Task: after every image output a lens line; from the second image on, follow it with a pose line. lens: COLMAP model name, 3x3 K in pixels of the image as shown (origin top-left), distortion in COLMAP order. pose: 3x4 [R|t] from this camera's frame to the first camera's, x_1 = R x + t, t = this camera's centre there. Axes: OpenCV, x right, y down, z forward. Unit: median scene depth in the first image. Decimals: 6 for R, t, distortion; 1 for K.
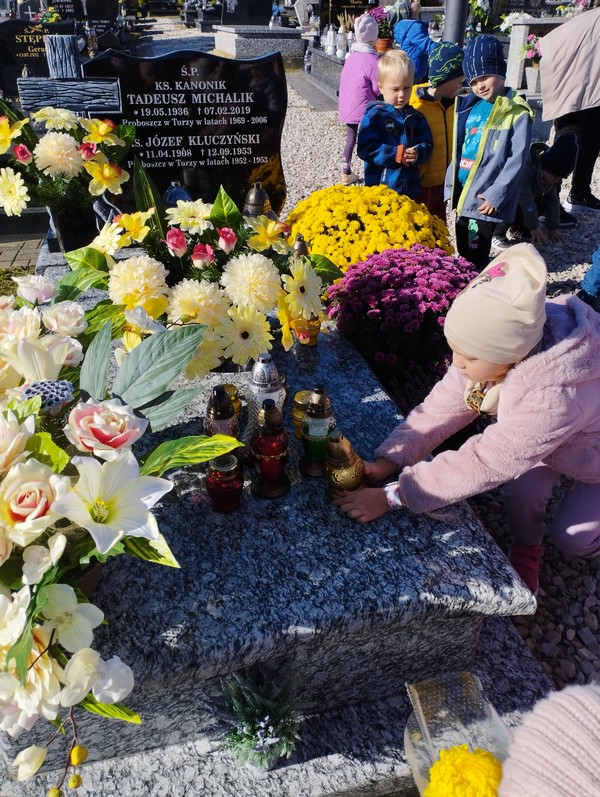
lens RADIAL K [[652.6, 0, 297.9], [0, 652.6, 406.8], [0, 0, 1]] dist [0.095901, -0.122522]
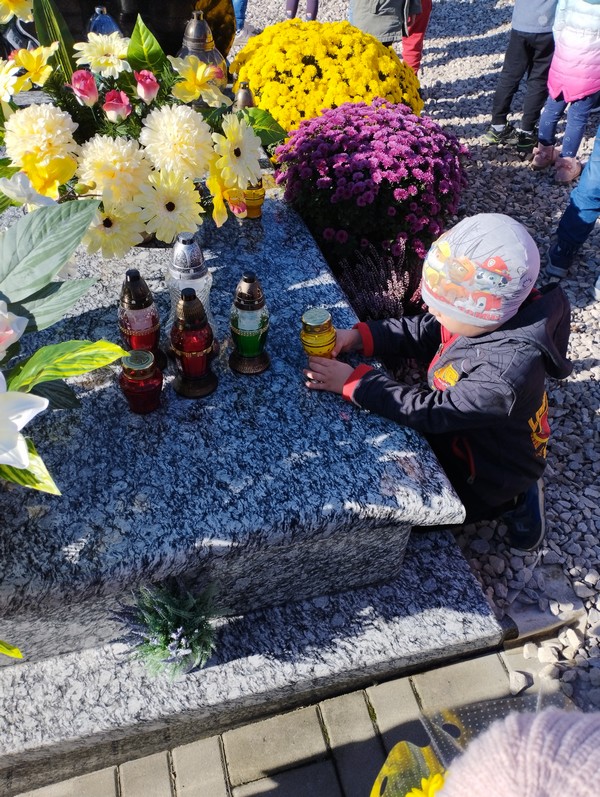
lens RADIAL K [[655.3, 0, 302.0], [0, 655.3, 407.5], [0, 0, 1]] dist [0.108180, -0.144263]
pose [[0.998587, 0.010098, 0.052168, 0.050183], [-0.020519, 0.978906, 0.203276, -0.030554], [-0.049015, -0.204059, 0.977731, 0.074236]]
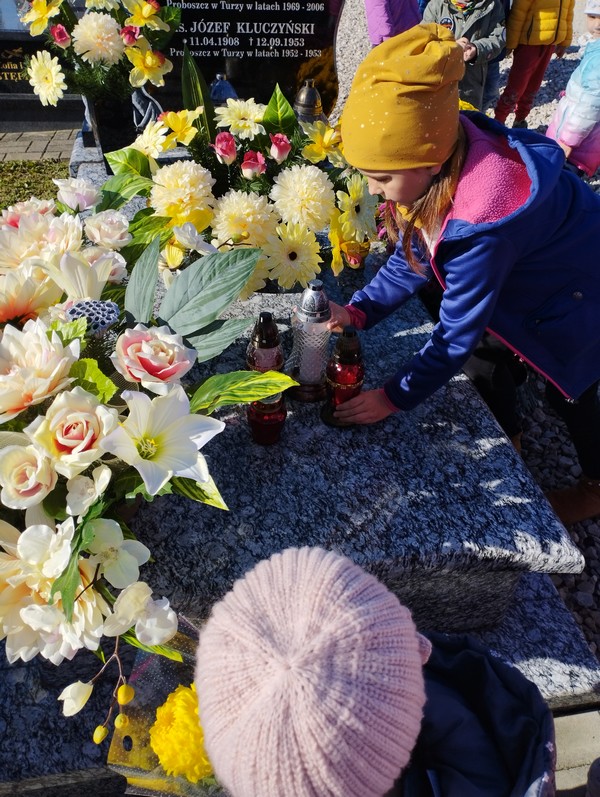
lens RADIAL K [[652.7, 0, 296.9], [0, 652.7, 408.5], [0, 0, 1]] dist [0.096767, -0.127576]
pose [[0.997161, 0.069582, -0.028774, -0.032578], [-0.064994, 0.988344, 0.137664, -0.022985], [0.038018, -0.135403, 0.990061, 0.038483]]
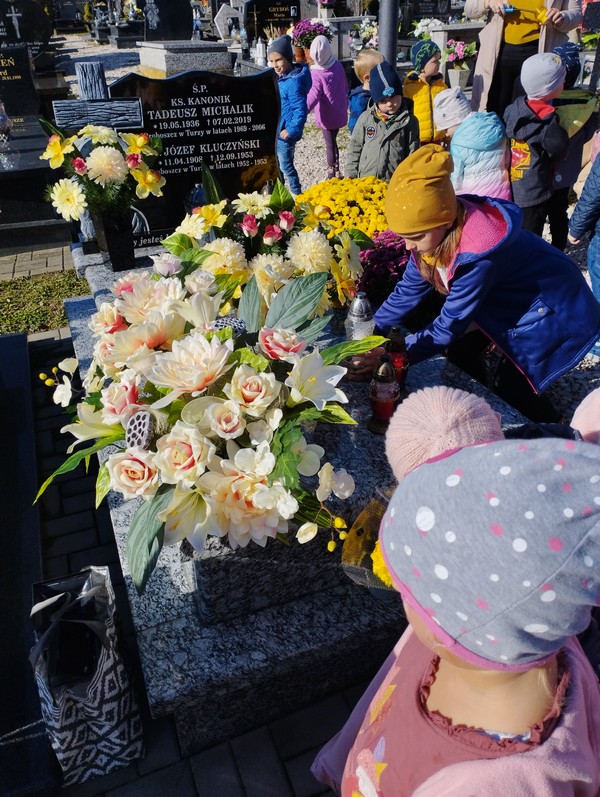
lens RADIAL K [[642.4, 0, 299.4], [0, 642.4, 399.5], [0, 0, 1]] dist [0.105352, -0.118918]
pose [[0.991314, -0.092540, 0.093450, -0.233782], [0.093892, 0.995530, -0.010166, 0.101141], [-0.092092, 0.018852, 0.995572, -0.230201]]
